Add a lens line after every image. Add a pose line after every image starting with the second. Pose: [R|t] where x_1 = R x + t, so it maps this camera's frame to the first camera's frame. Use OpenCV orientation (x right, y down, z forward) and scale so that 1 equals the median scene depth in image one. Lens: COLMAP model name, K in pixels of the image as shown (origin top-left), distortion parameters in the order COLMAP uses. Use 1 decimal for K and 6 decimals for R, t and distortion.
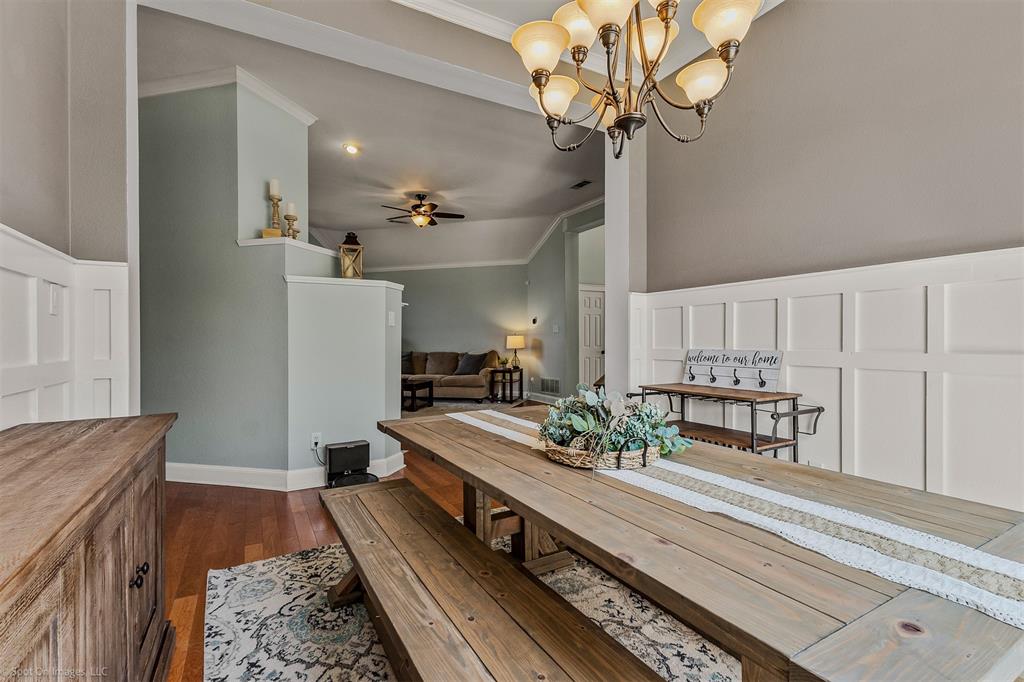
lens RADIAL K [[476.8, 0, 512.0], [0, 476.8, 341.0], [0, 0, 1]] dist [0.028773, -0.000061]
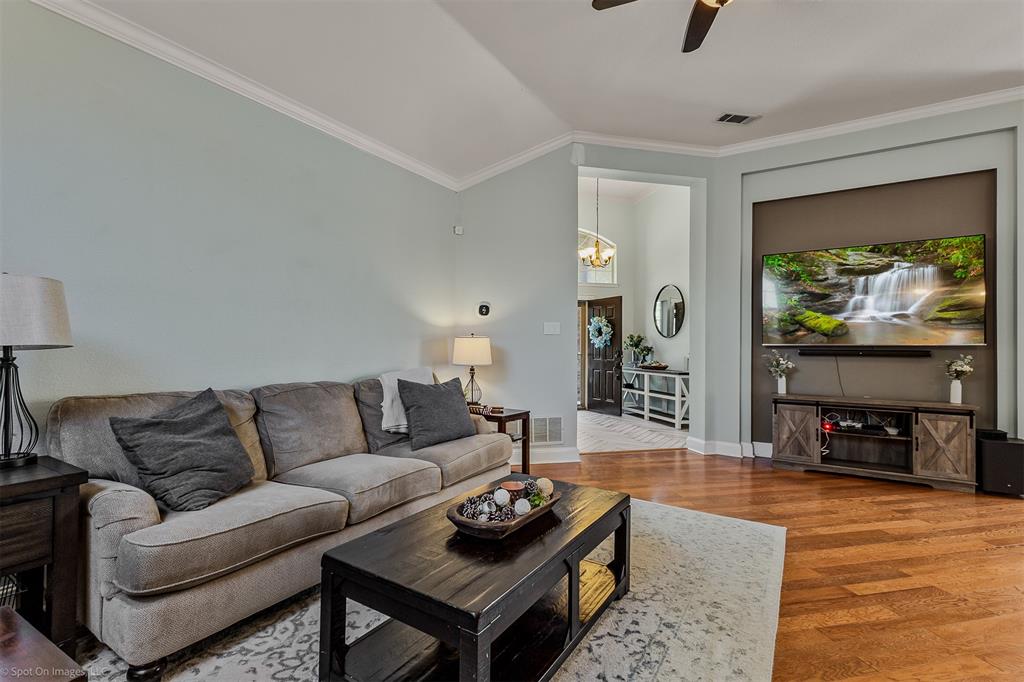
lens RADIAL K [[476.8, 0, 512.0], [0, 476.8, 341.0], [0, 0, 1]] dist [0.028773, -0.000061]
pose [[0.260622, 0.011619, 0.965371, -0.433091], [-0.006871, 0.999925, -0.010180, -0.003149], [-0.965416, -0.003980, 0.260682, 0.836721]]
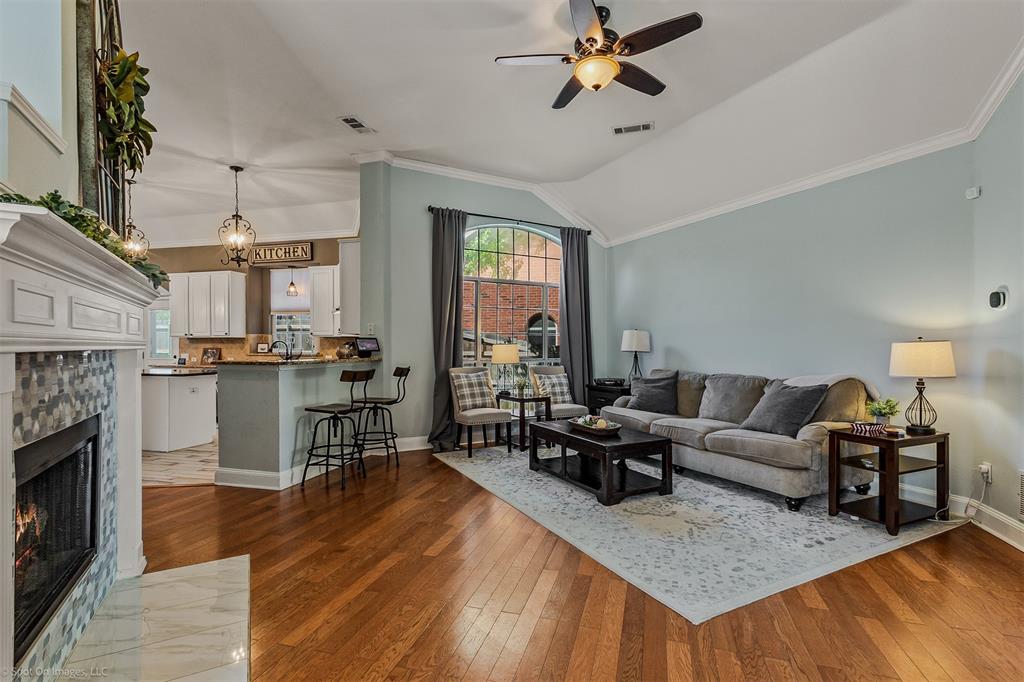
lens RADIAL K [[471.1, 0, 517.8], [0, 471.1, 348.7], [0, 0, 1]] dist [0.019836, -0.000206]
pose [[0.703315, 0.005847, -0.710854, 0.050350], [-0.001261, 0.999975, 0.006978, -0.008234], [0.710877, -0.004012, 0.703305, 0.518955]]
